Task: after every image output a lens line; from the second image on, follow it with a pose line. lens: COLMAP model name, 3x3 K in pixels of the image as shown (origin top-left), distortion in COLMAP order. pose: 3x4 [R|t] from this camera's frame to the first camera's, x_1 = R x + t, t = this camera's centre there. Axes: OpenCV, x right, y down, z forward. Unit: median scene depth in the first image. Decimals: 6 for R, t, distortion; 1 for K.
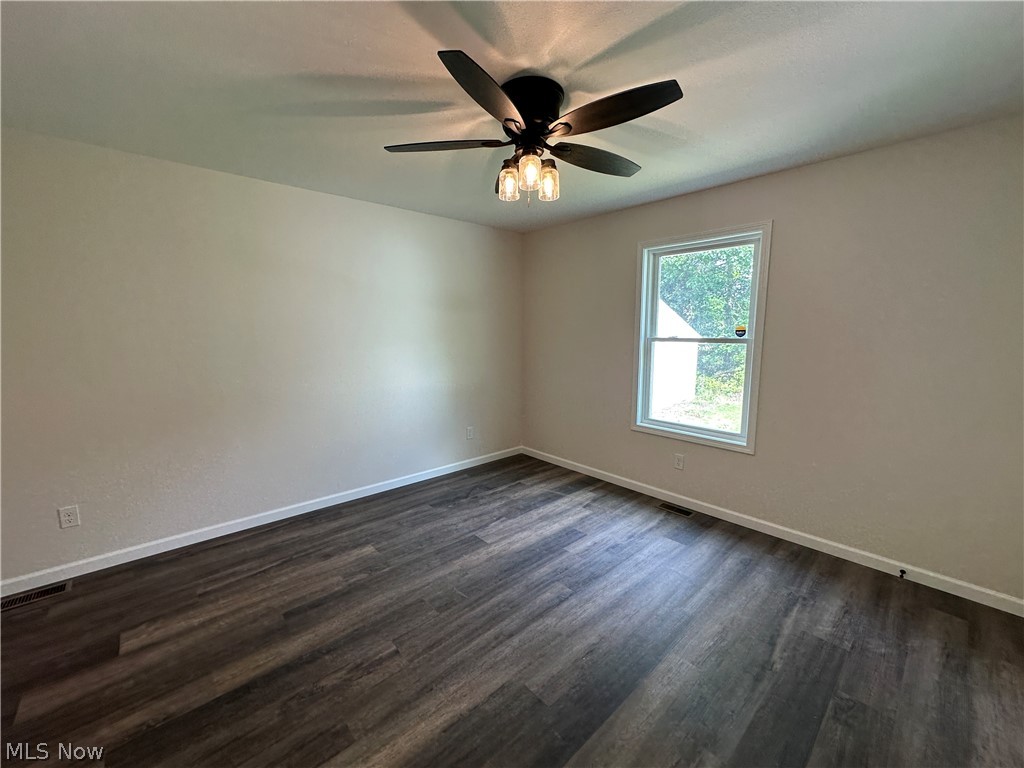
lens RADIAL K [[410.7, 0, 505.1], [0, 410.7, 386.6], [0, 0, 1]] dist [-0.000184, -0.000022]
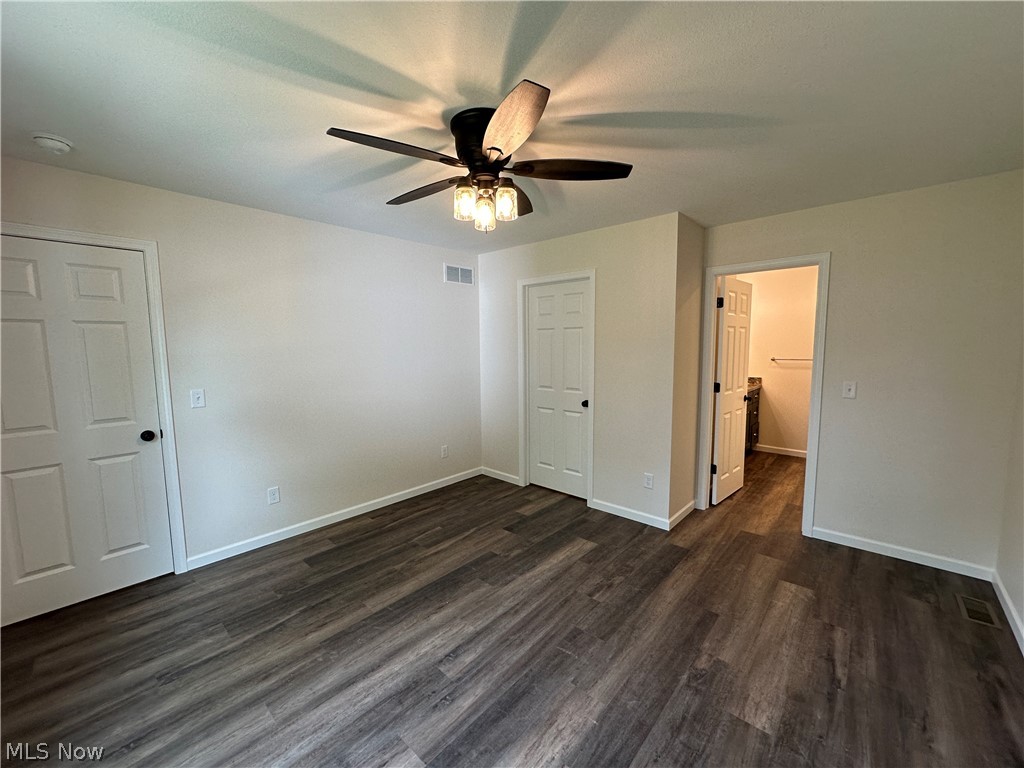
lens RADIAL K [[410.7, 0, 505.1], [0, 410.7, 386.6], [0, 0, 1]] dist [-0.000184, -0.000022]
pose [[-0.995091, 0.019413, -0.097042, 0.108548], [-0.004706, 0.970180, 0.242339, -0.287125], [0.098853, 0.241606, -0.965326, 1.870382]]
